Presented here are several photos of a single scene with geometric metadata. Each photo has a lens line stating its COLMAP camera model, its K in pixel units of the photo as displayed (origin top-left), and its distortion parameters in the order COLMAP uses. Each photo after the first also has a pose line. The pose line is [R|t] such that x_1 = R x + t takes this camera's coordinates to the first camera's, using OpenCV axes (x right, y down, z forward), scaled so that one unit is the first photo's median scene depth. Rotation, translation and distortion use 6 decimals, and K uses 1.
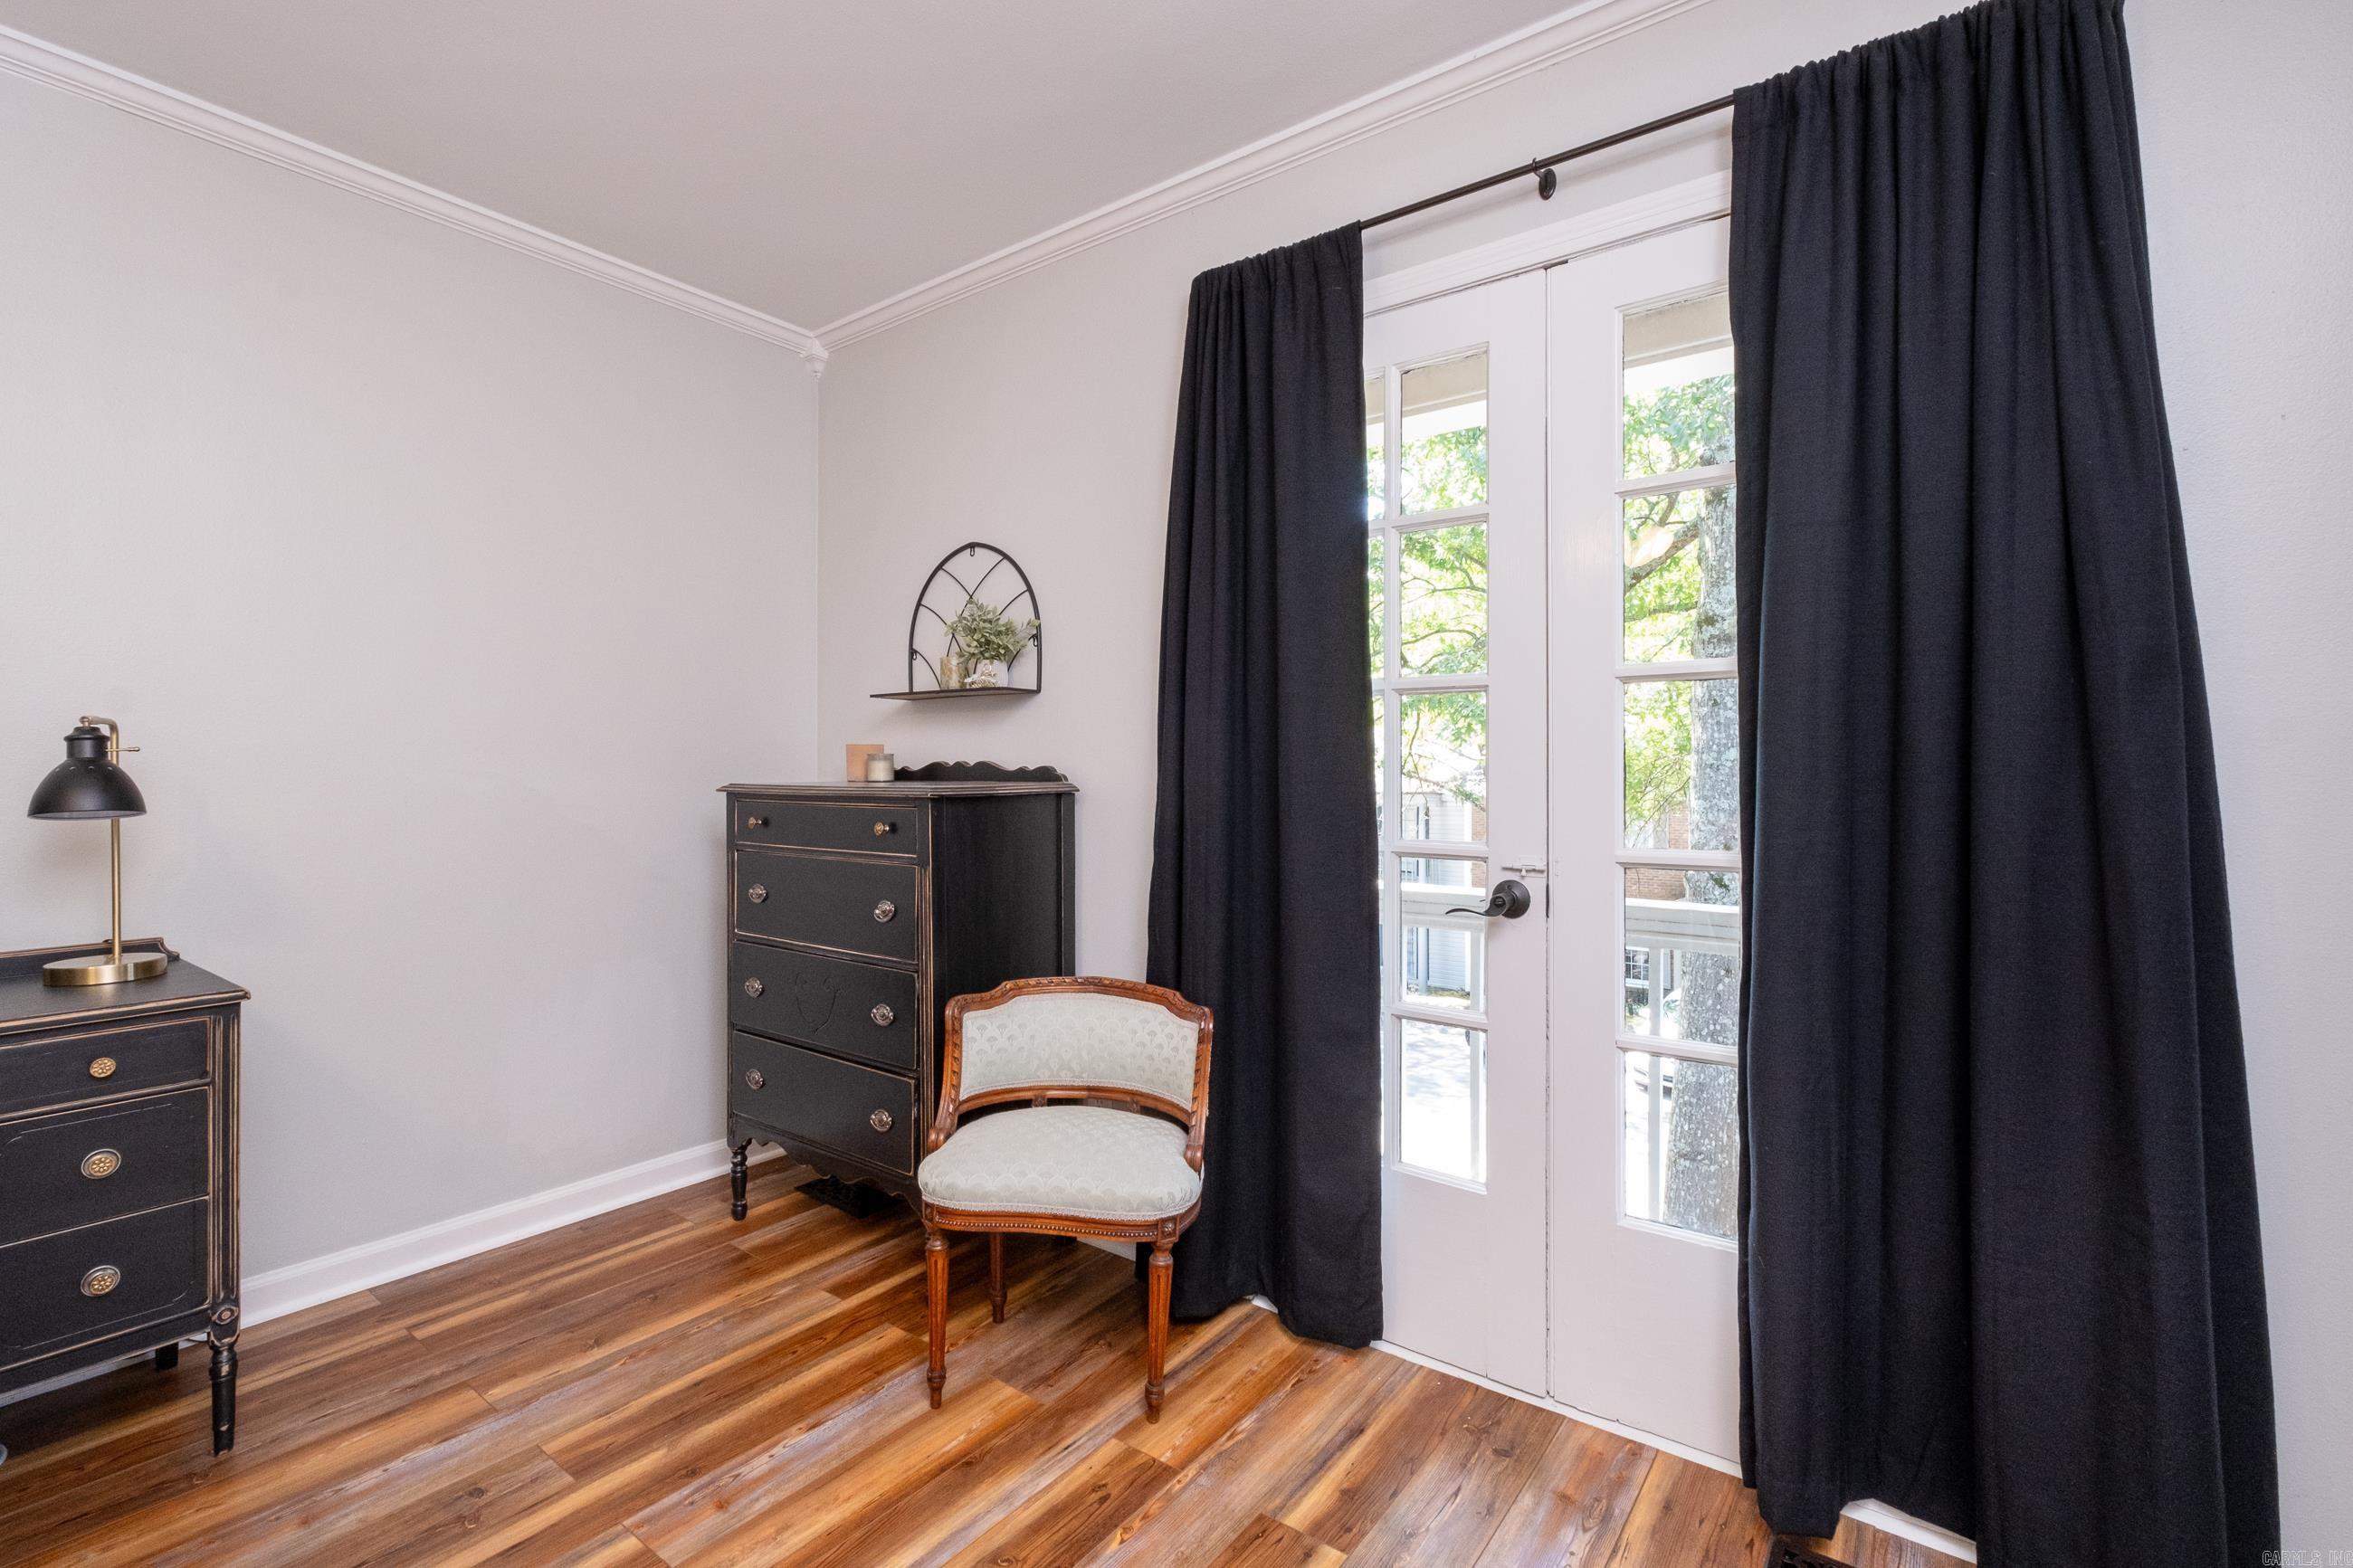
lens RADIAL K [[1047.9, 0, 1164.3], [0, 1047.9, 774.6], [0, 0, 1]] dist [-0.010234, 0.000644]
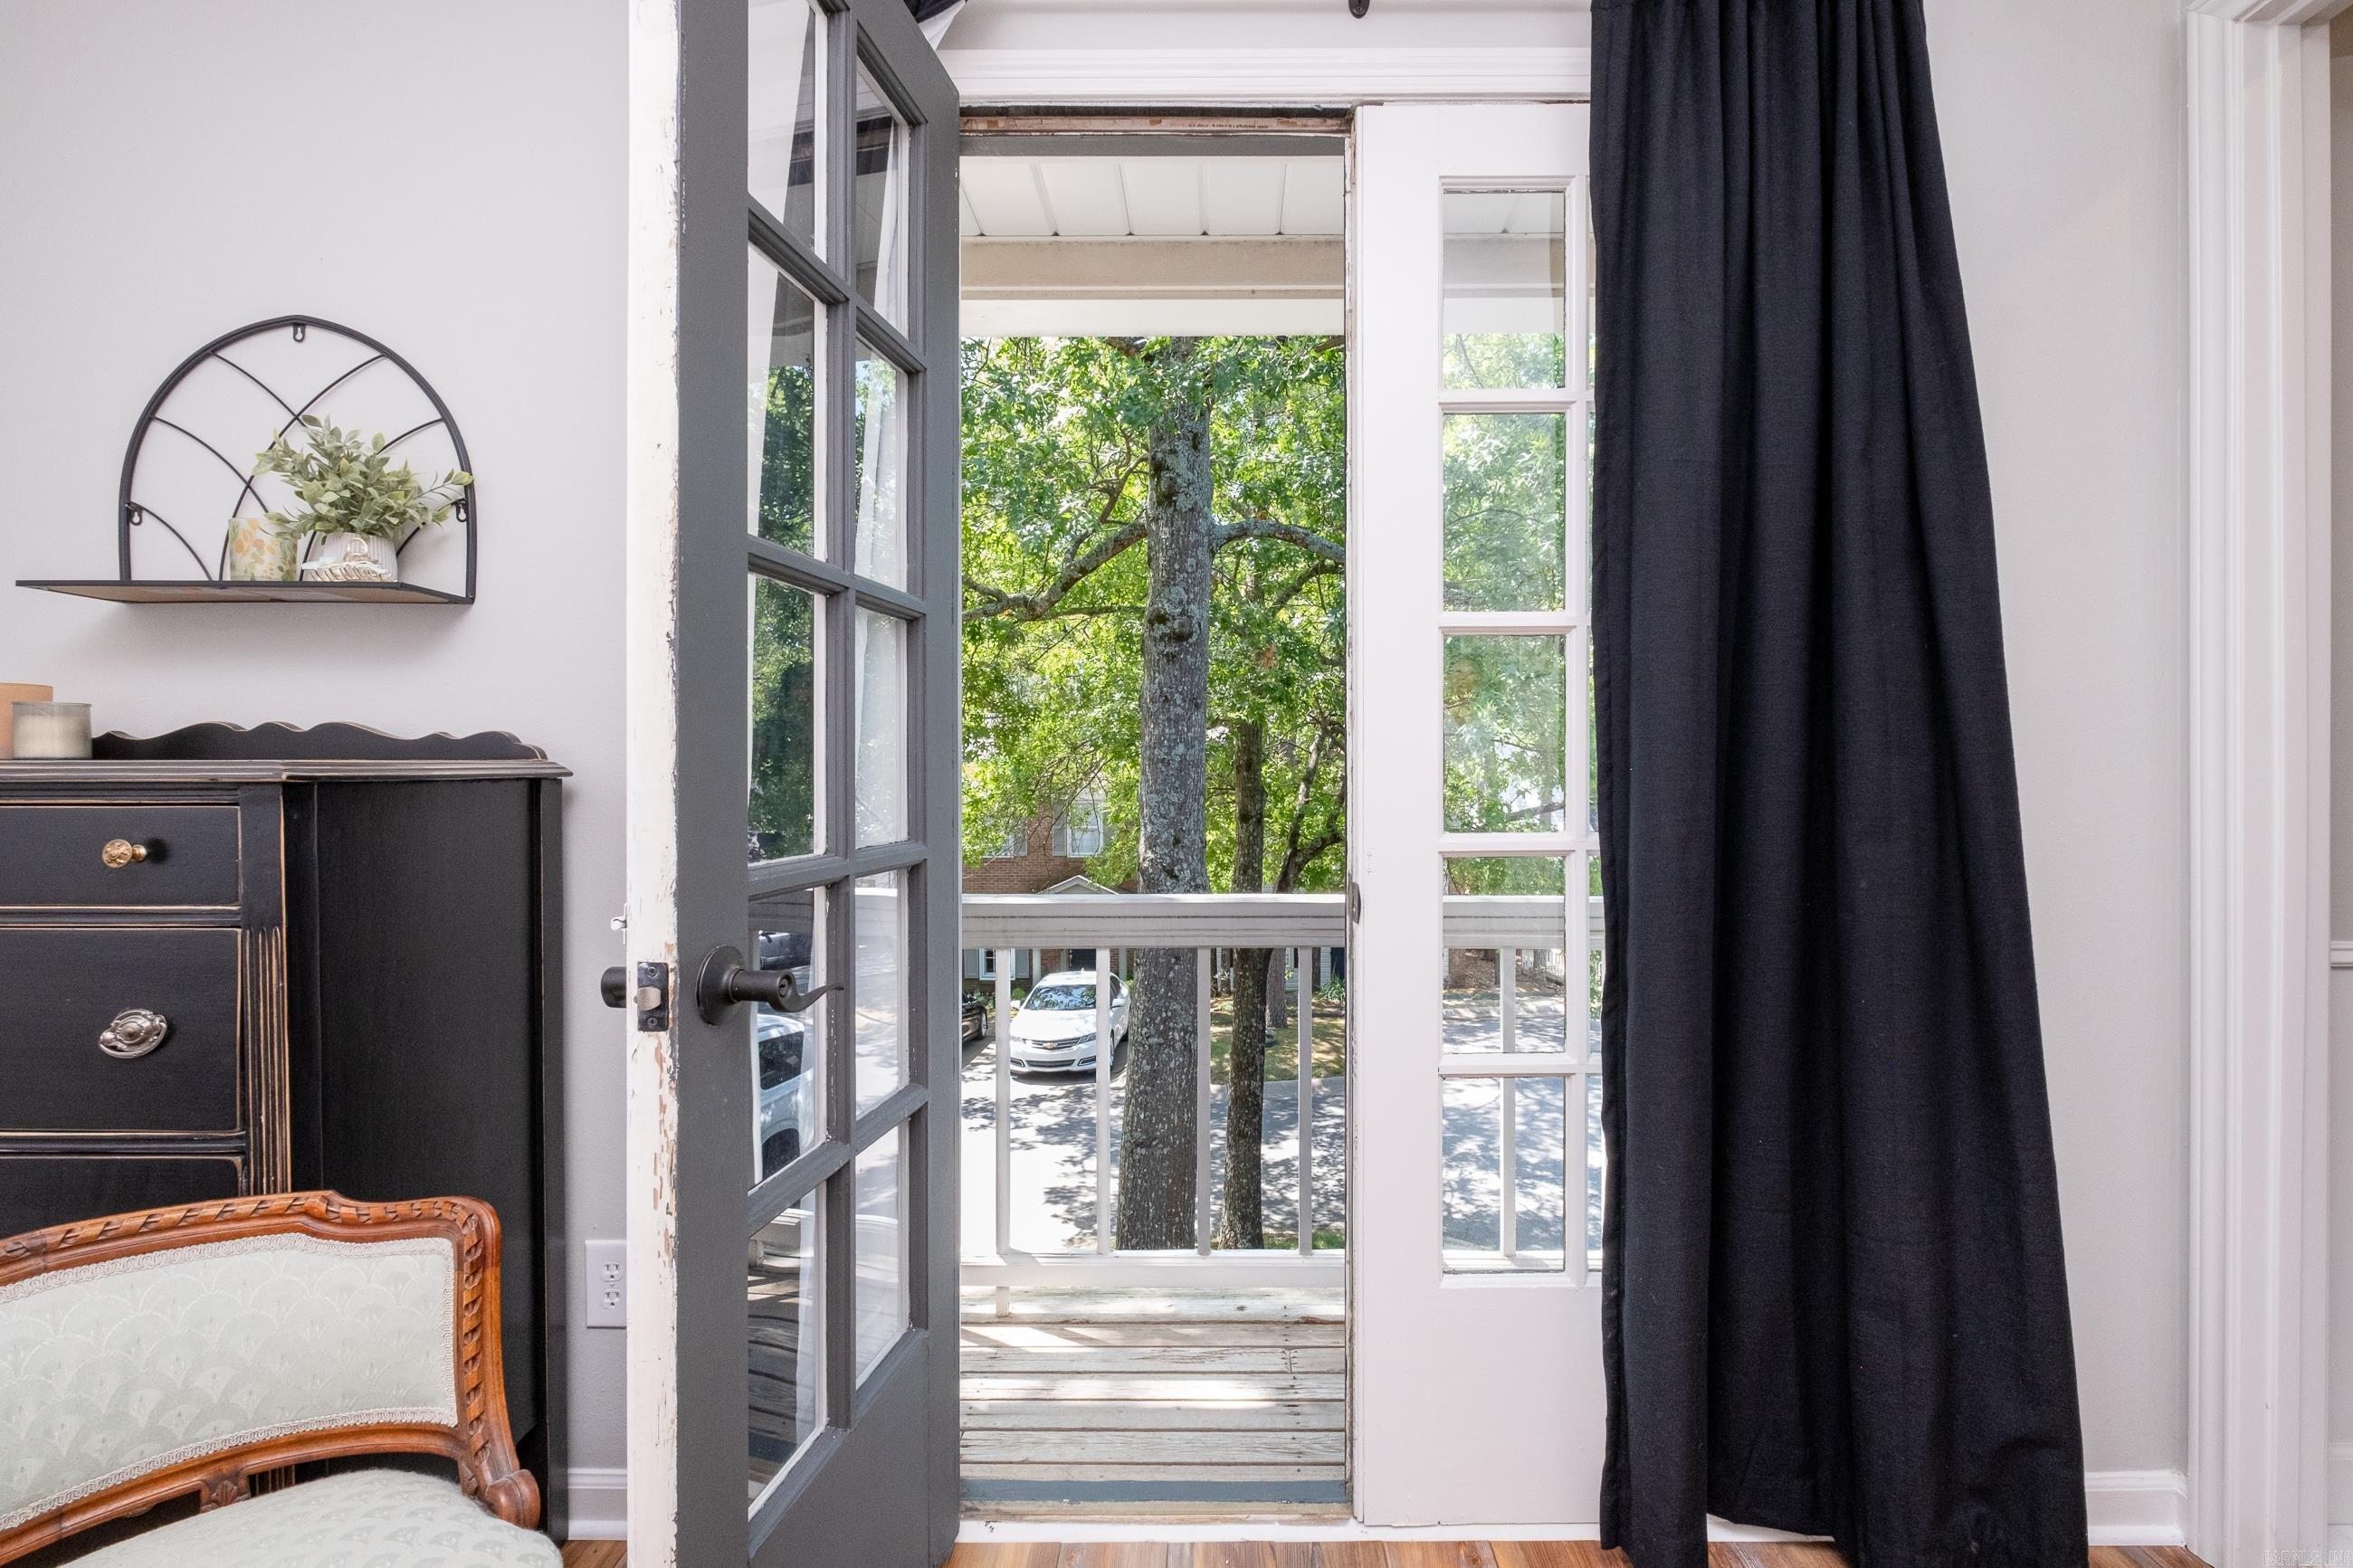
lens RADIAL K [[1047.9, 0, 1194.4], [0, 1047.9, 786.2], [0, 0, 1]] dist [-0.010234, 0.000644]
pose [[0.793067, -0.004239, 0.609119, -0.151961], [-0.000893, 0.999967, 0.008121, 0.015899], [-0.609133, -0.006984, 0.793037, 0.310118]]
